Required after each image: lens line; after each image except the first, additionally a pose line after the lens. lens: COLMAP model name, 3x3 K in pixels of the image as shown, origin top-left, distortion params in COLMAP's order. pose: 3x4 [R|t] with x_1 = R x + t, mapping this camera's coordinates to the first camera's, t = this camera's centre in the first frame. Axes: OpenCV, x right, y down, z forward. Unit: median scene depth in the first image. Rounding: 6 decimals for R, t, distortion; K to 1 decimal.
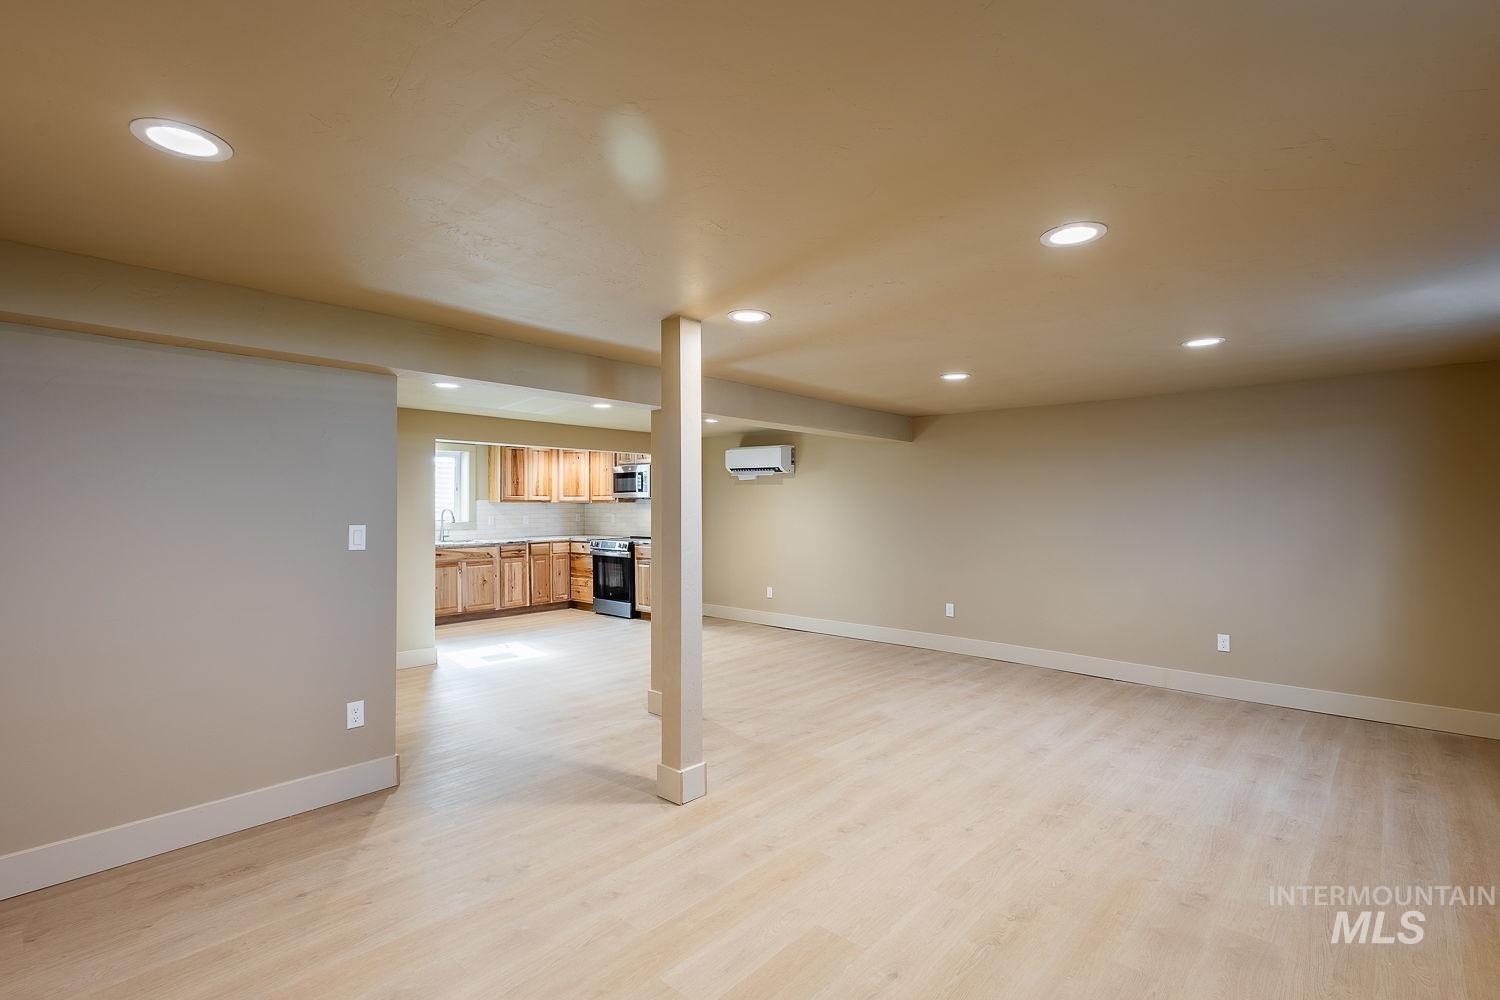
lens RADIAL K [[701.2, 0, 750.0], [0, 701.2, 500.0], [0, 0, 1]] dist [0.003713, 0.000309]
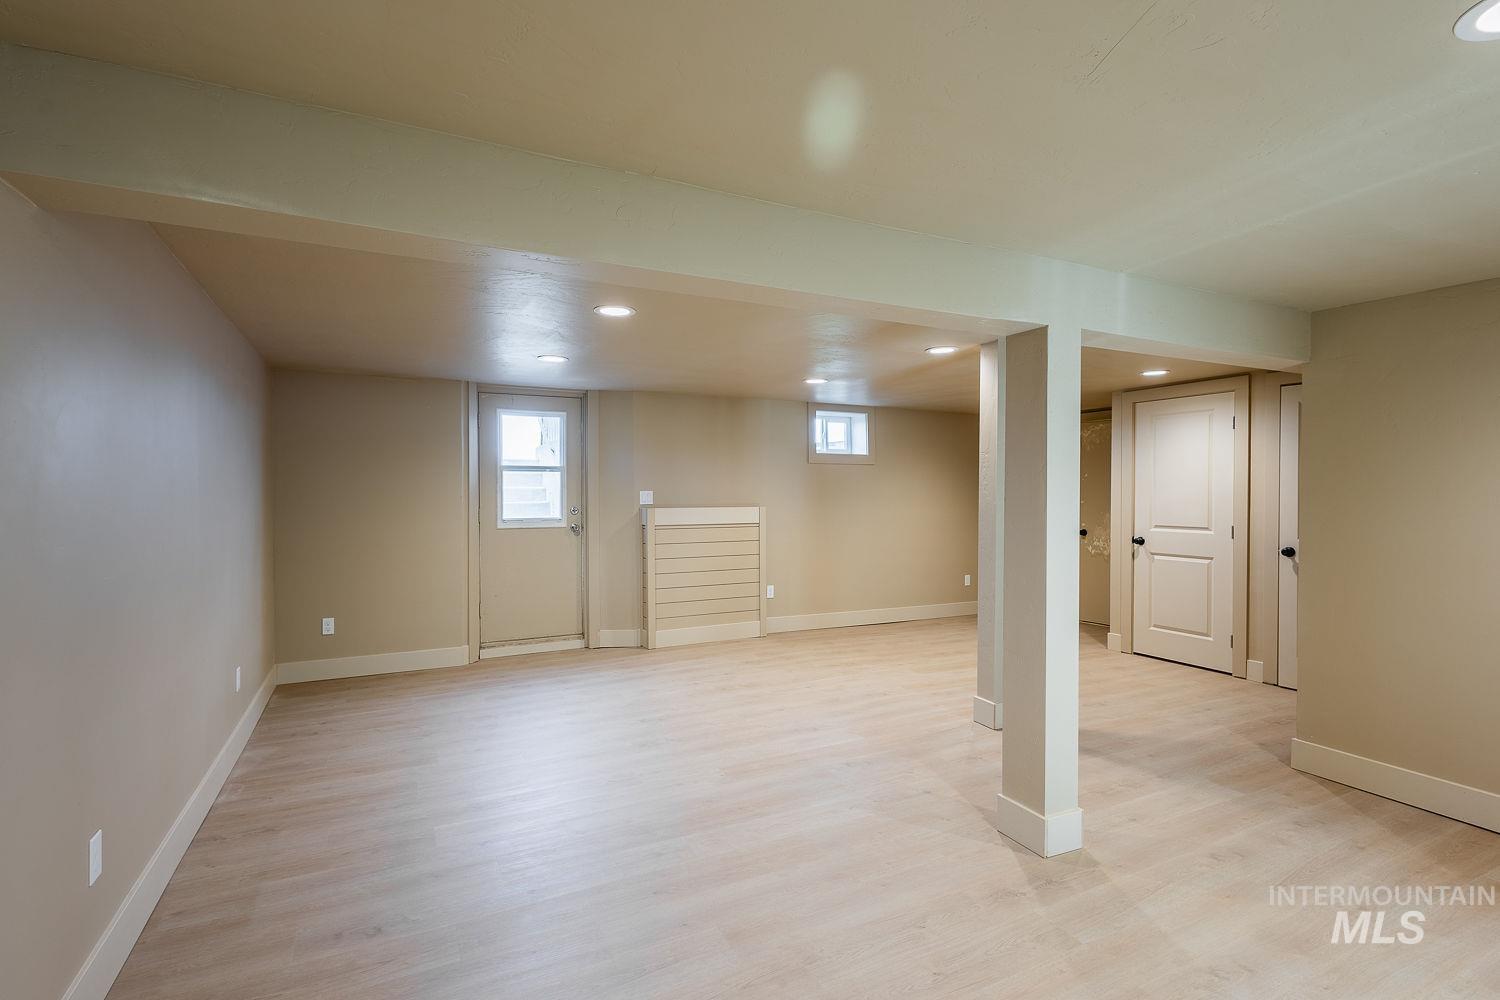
lens RADIAL K [[710.3, 0, 739.2], [0, 710.3, 499.2], [0, 0, 1]] dist [0.003858, -0.000025]
pose [[-0.931563, -0.004824, 0.363549, -0.047771], [-0.005430, 0.999985, -0.000646, 0.007826], [-0.363541, -0.002576, -0.931575, 0.853302]]
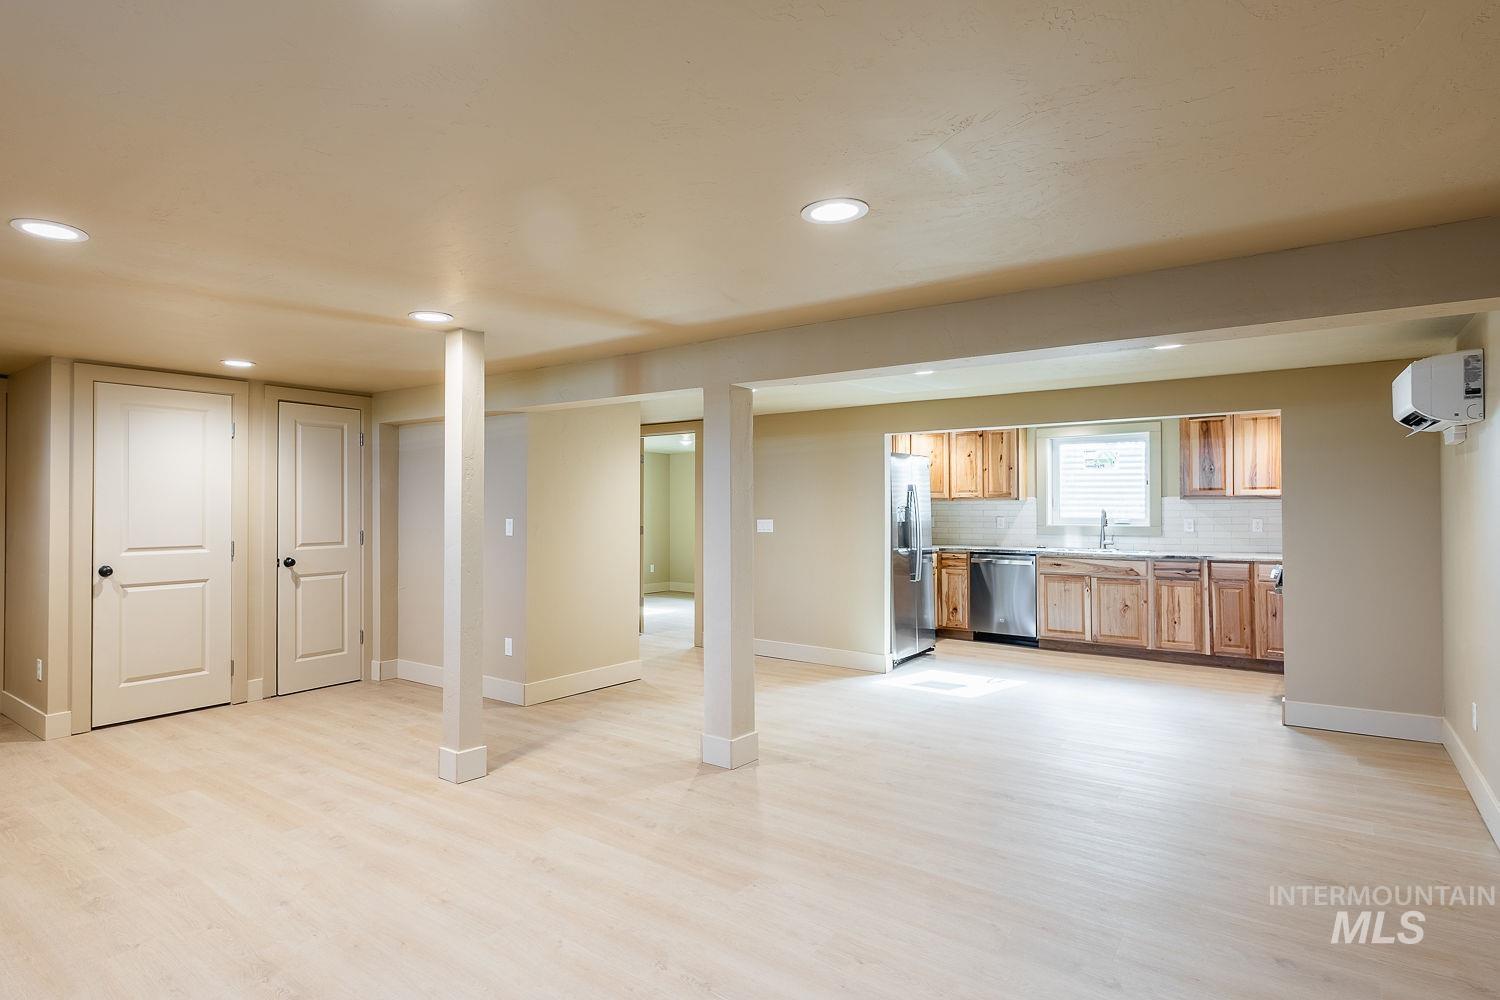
lens RADIAL K [[788.1, 0, 670.6], [0, 788.1, 500.9], [0, 0, 1]] dist [0.018209, 0.000317]
pose [[0.059951, -0.005702, -0.998185, 0.410313], [0.011041, 0.999926, -0.005049, 0.003229], [0.998140, -0.010718, 0.060010, 0.453202]]
